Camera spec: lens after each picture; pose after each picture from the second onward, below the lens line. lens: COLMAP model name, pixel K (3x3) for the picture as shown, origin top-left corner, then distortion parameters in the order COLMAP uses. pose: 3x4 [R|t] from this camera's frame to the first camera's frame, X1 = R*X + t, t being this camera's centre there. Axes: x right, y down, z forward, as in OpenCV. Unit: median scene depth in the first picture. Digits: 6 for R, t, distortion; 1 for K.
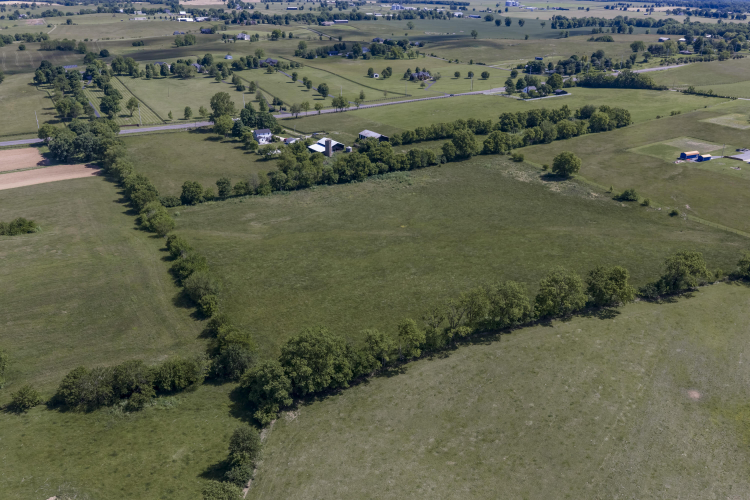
lens RADIAL K [[617.9, 0, 376.9], [0, 617.9, 248.9], [0, 0, 1]] dist [0.016259, -0.025087]
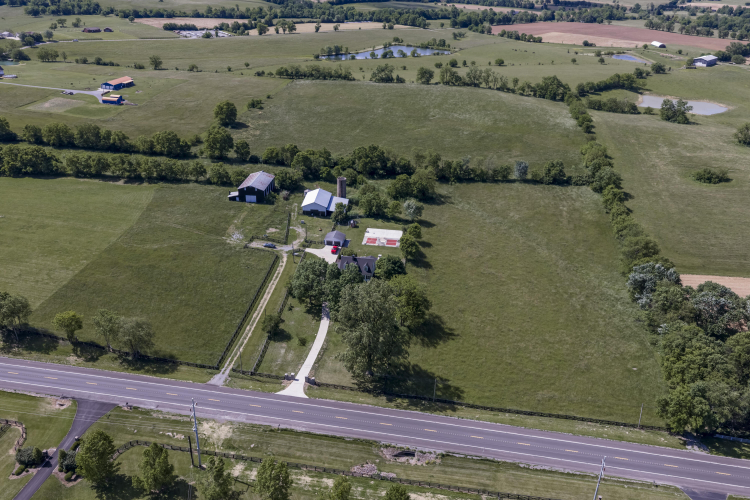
lens RADIAL K [[617.9, 0, 376.9], [0, 617.9, 248.9], [0, 0, 1]] dist [0.016259, -0.025087]
pose [[-0.784260, -0.295060, 0.545779, -0.560972], [0.214482, 0.696506, 0.684746, -0.641983], [-0.582180, 0.654079, -0.482957, 1.482162]]
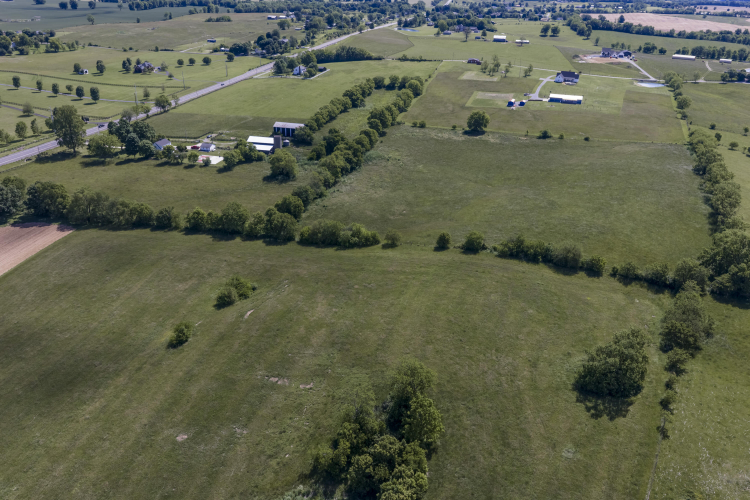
lens RADIAL K [[617.9, 0, 376.9], [0, 617.9, 248.9], [0, 0, 1]] dist [0.016259, -0.025087]
pose [[0.709238, -0.280330, 0.646836, -0.687517], [0.261130, 0.956737, 0.128314, -0.099420], [-0.654822, 0.077903, 0.751757, 0.213925]]
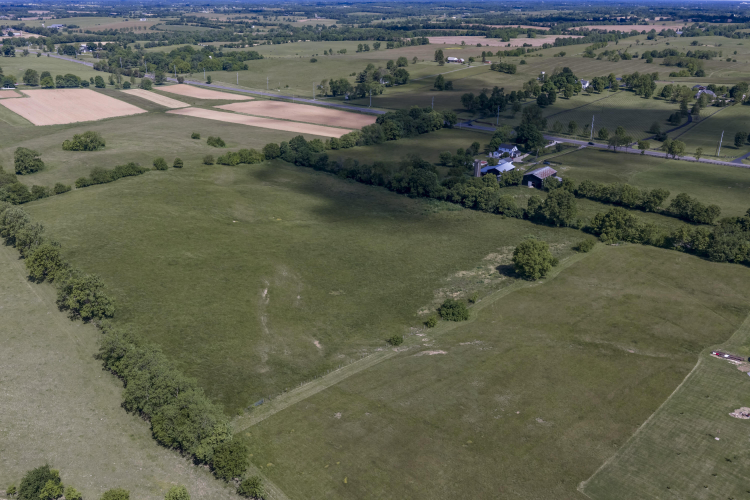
lens RADIAL K [[617.9, 0, 376.9], [0, 617.9, 248.9], [0, 0, 1]] dist [0.016259, -0.025087]
pose [[0.310269, 0.350361, -0.883731, 0.809943], [-0.376782, 0.898798, 0.224051, -0.225132], [0.872794, 0.263457, 0.410879, 0.558855]]
